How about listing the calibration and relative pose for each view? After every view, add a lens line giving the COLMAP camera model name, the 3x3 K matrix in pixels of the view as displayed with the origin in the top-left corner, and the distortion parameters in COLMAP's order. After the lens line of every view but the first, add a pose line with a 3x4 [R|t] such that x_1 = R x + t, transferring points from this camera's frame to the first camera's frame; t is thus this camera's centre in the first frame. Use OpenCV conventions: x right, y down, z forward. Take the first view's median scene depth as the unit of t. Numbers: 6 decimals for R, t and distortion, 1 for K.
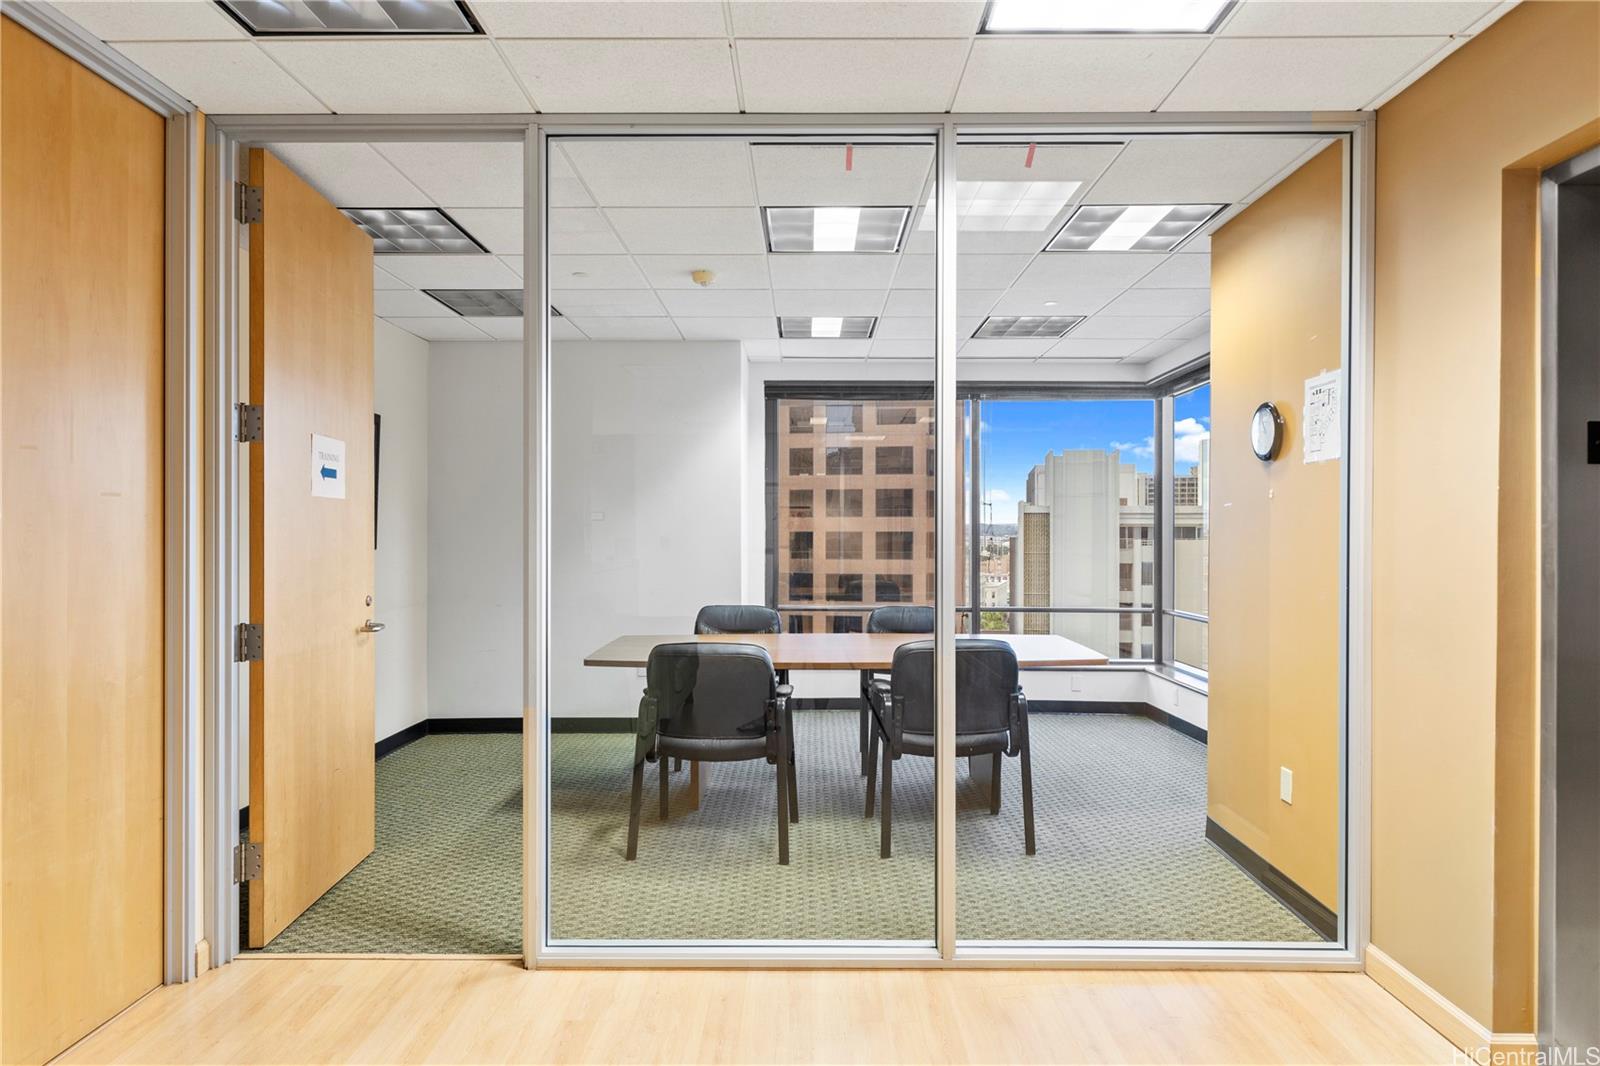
lens RADIAL K [[905.9, 0, 799.3], [0, 905.9, 535.1], [0, 0, 1]] dist [0.000367, -0.000039]
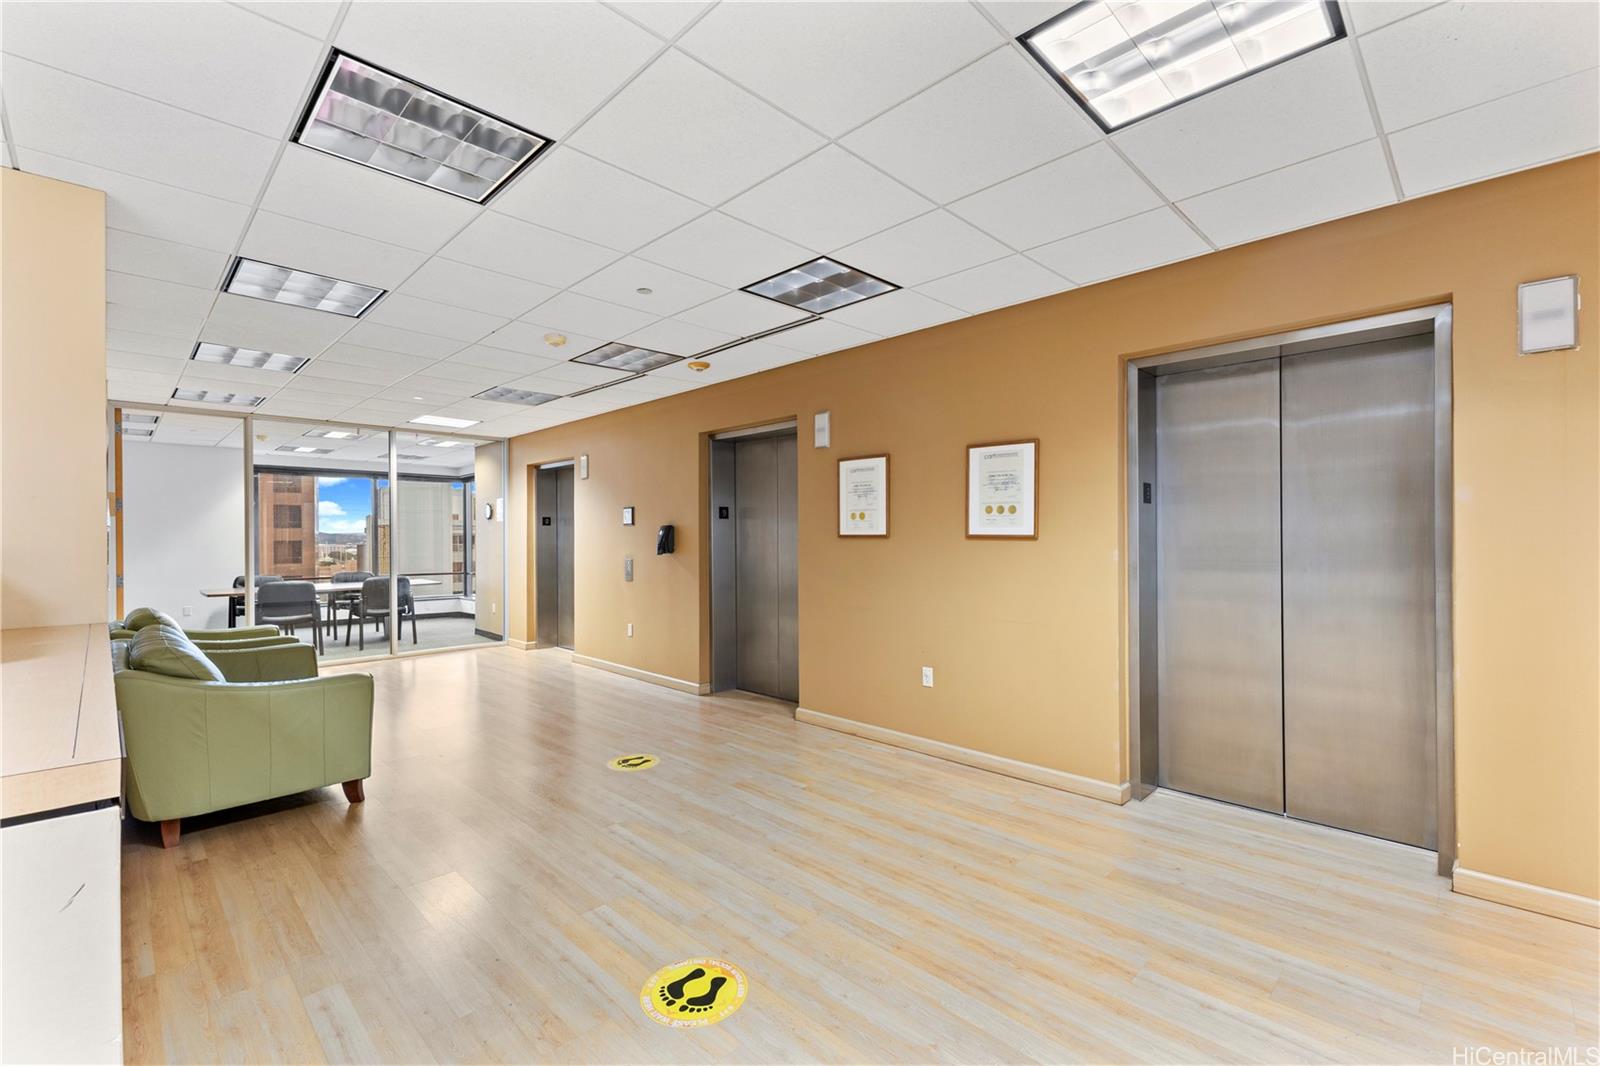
lens RADIAL K [[694.4, 0, 802.2], [0, 694.4, 539.6], [0, 0, 1]] dist [0.011705, 0.000115]
pose [[0.695779, -0.007809, 0.718214, -0.350792], [0.010097, 0.999948, 0.001091, 0.003550], [-0.718185, 0.006493, 0.695822, -1.063102]]
